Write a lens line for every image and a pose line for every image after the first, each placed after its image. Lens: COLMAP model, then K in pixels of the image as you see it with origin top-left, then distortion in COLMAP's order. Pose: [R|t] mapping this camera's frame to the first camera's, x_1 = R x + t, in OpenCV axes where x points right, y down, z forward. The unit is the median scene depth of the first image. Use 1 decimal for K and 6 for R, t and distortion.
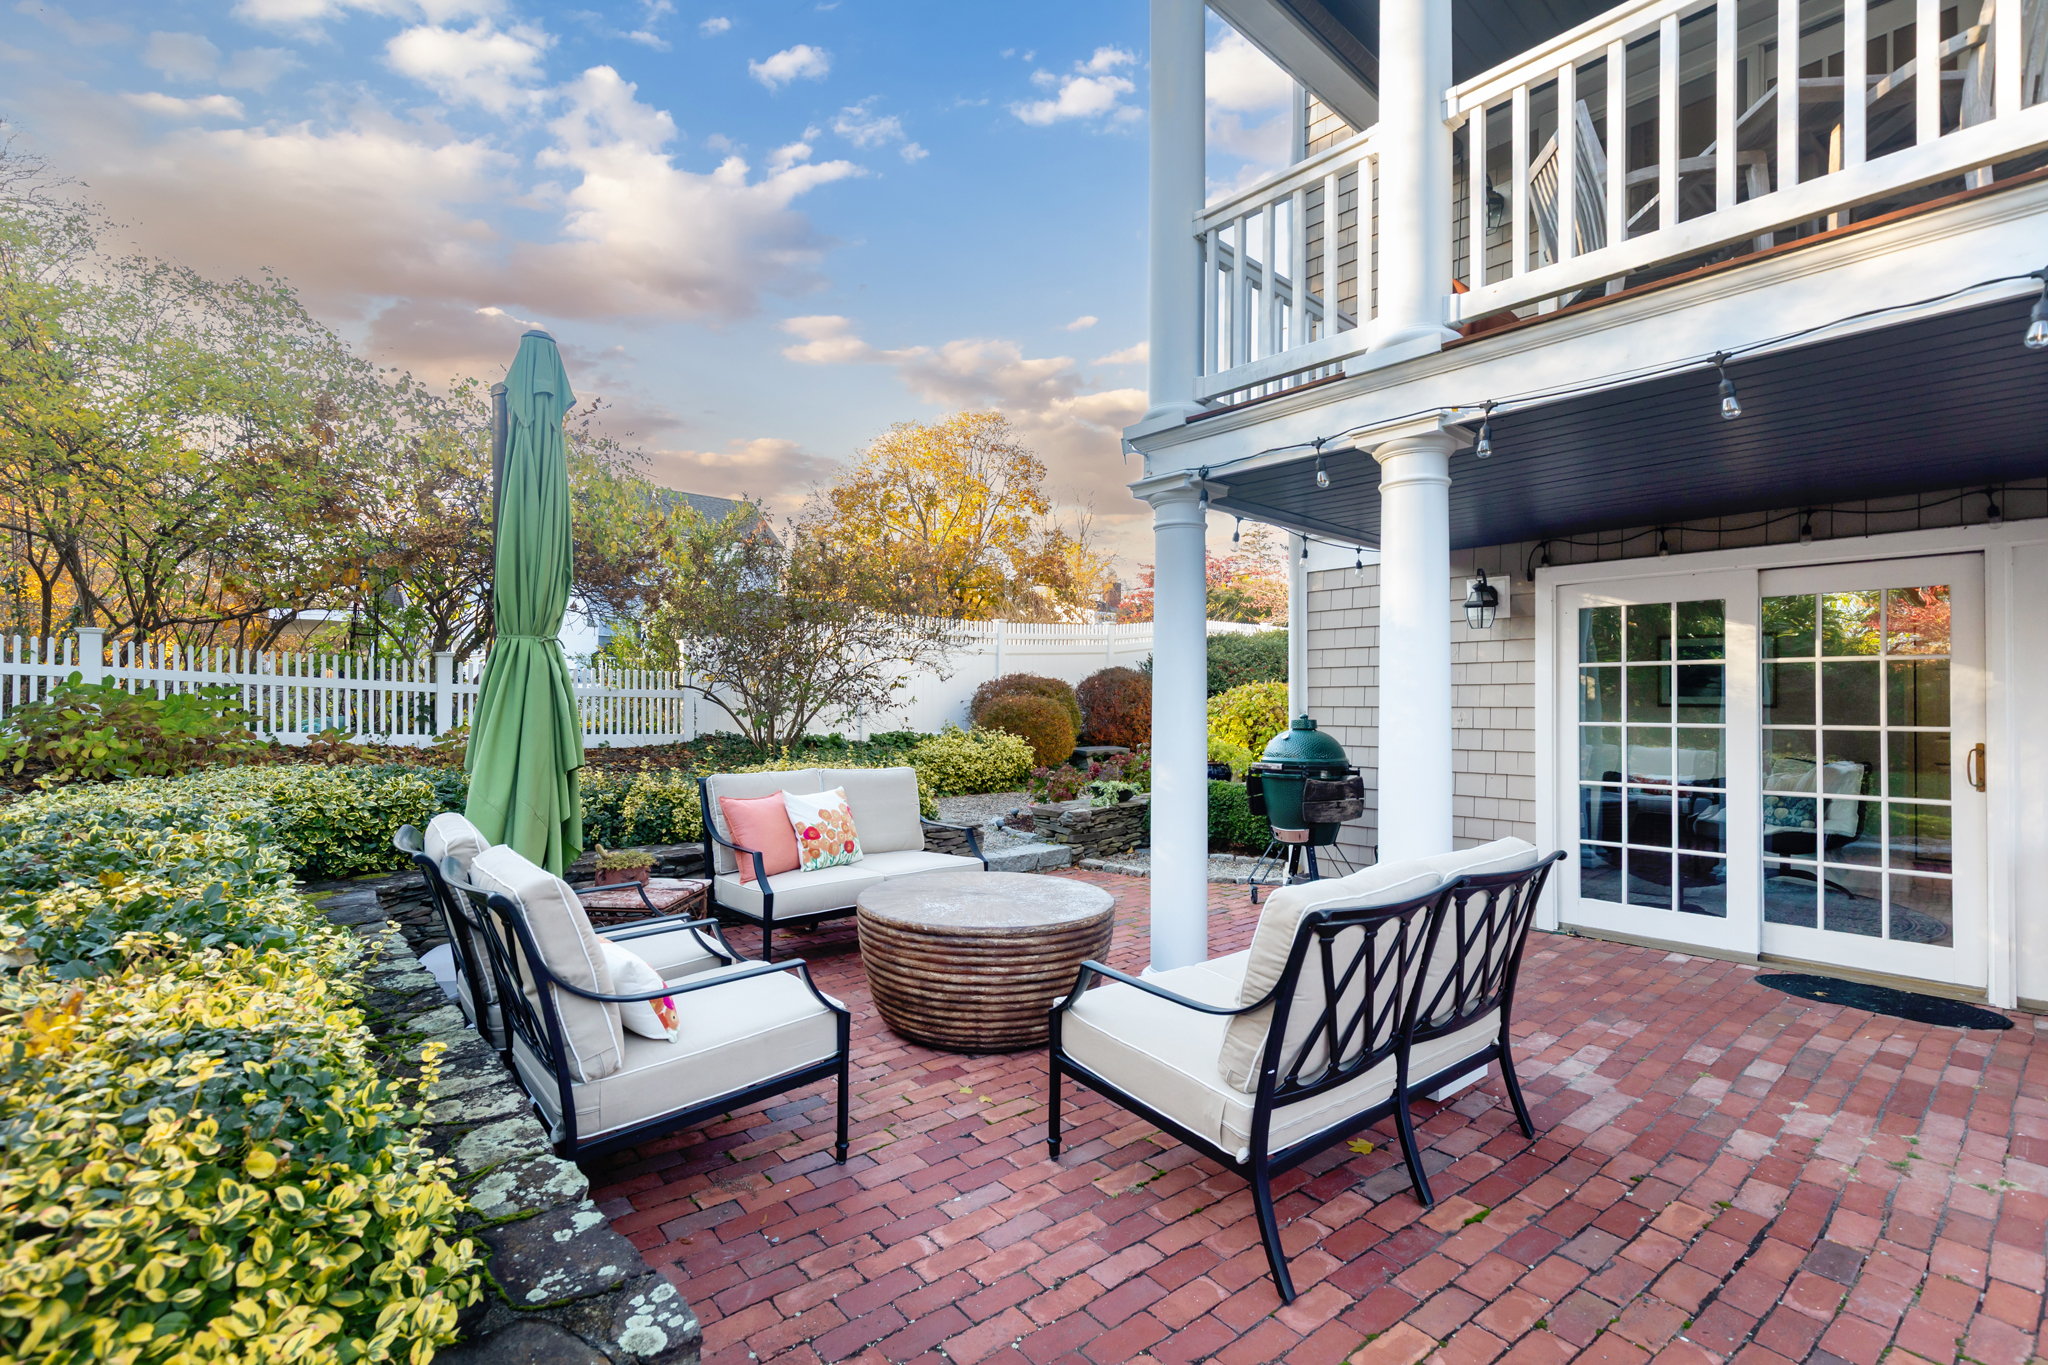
lens RADIAL K [[927.9, 0, 1029.0], [0, 927.9, 693.2], [0, 0, 1]] dist [0.012034, -0.000073]
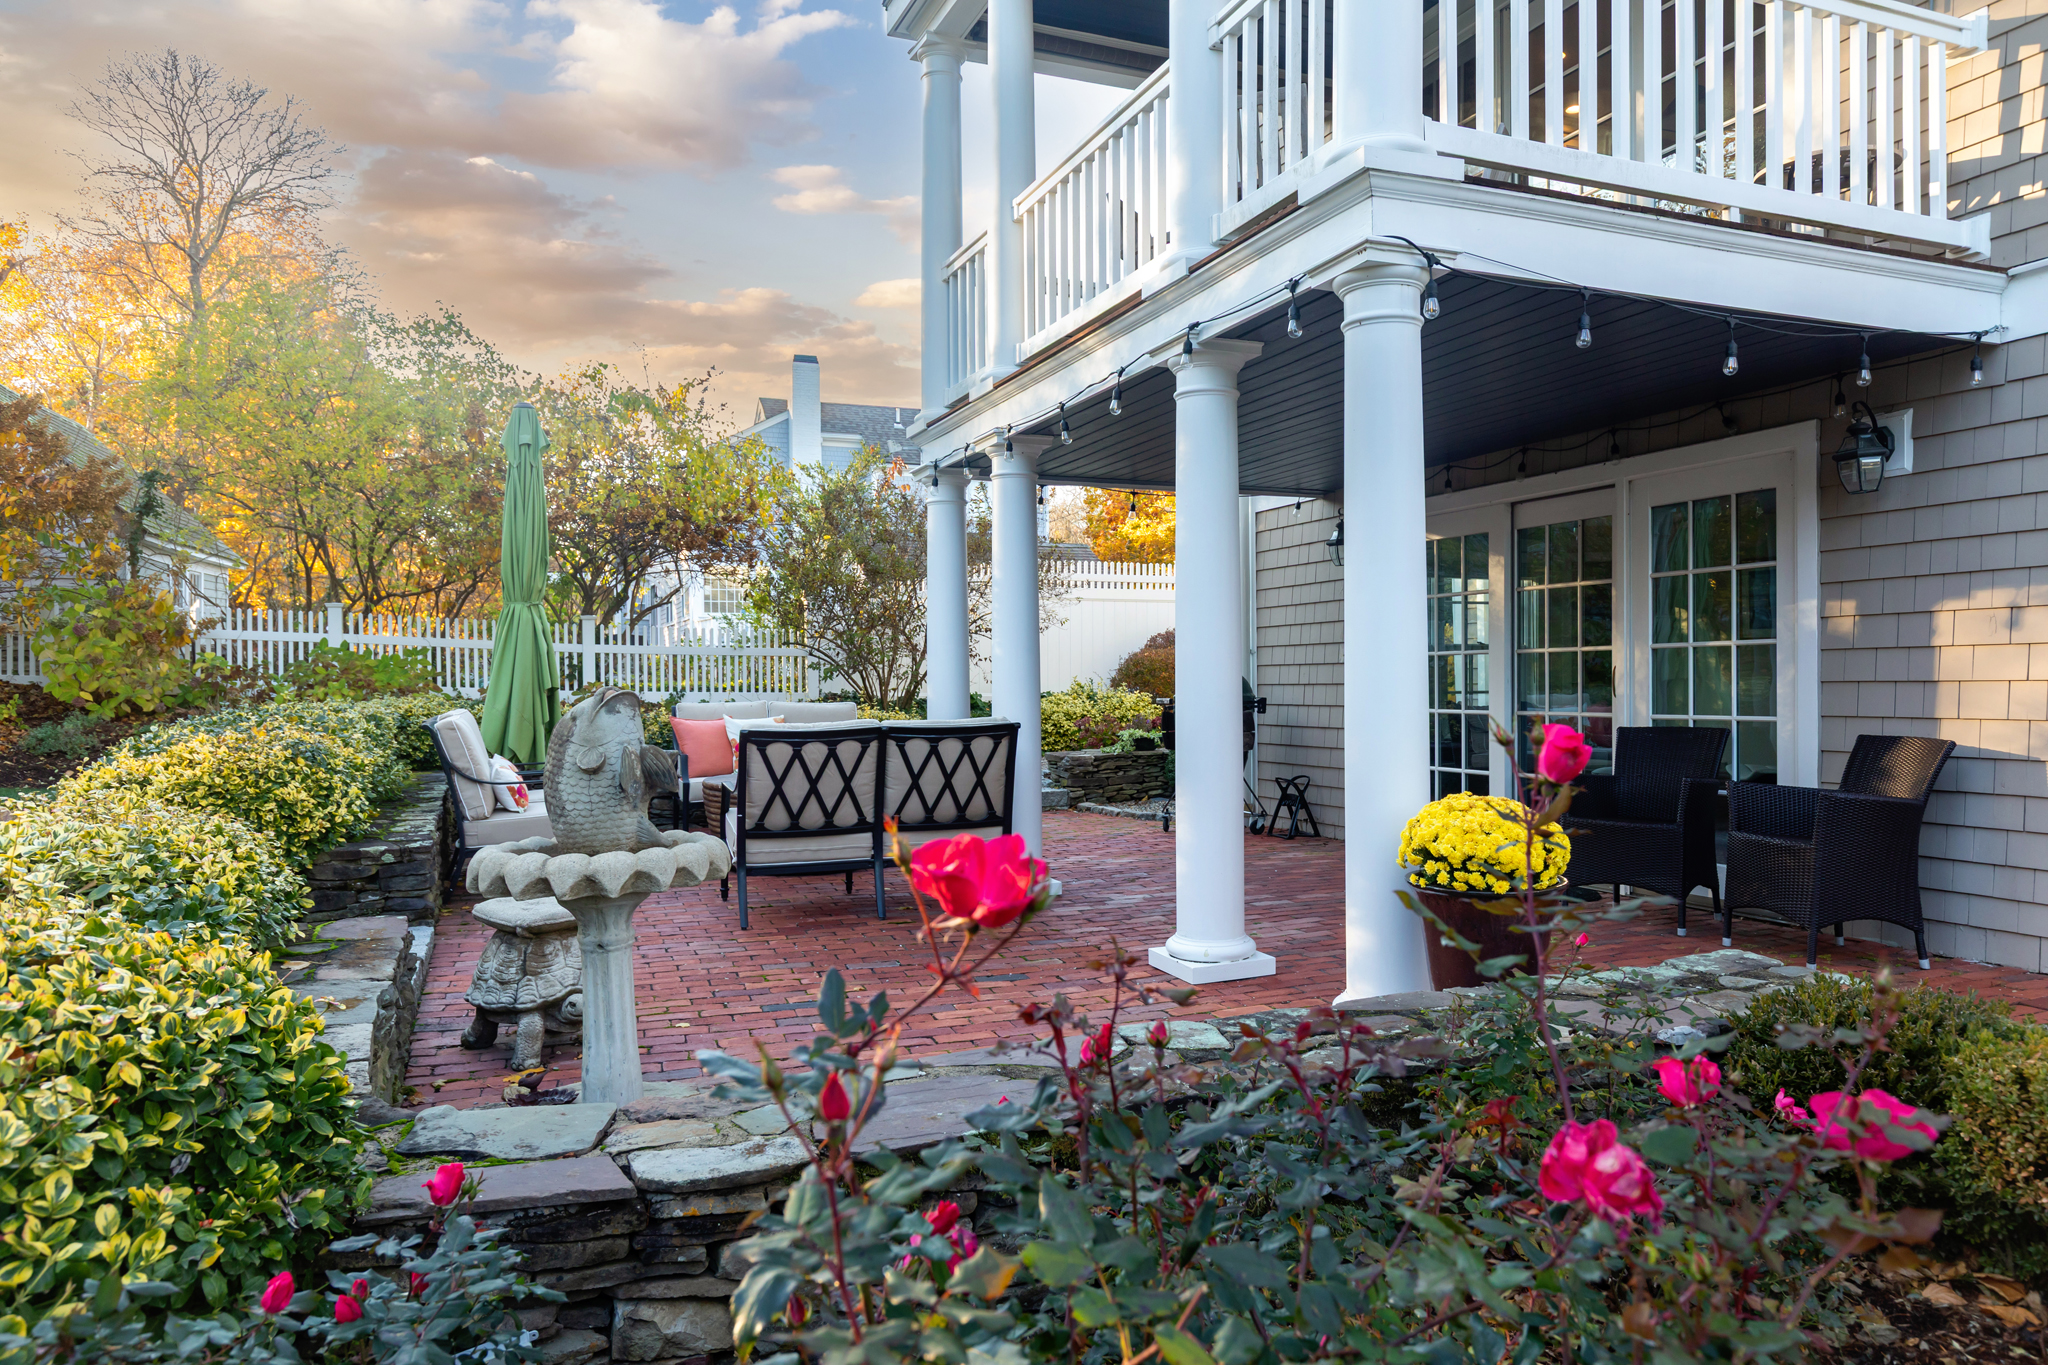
lens RADIAL K [[1362.5, 0, 1024.0], [0, 1362.5, 682.5], [0, 0, 1]] dist [0.001132, 0.000036]
pose [[0.939987, -0.009194, -0.341087, 0.483093], [0.014148, 0.999827, 0.012039, 0.027176], [0.340917, -0.016142, 0.939955, -0.398031]]
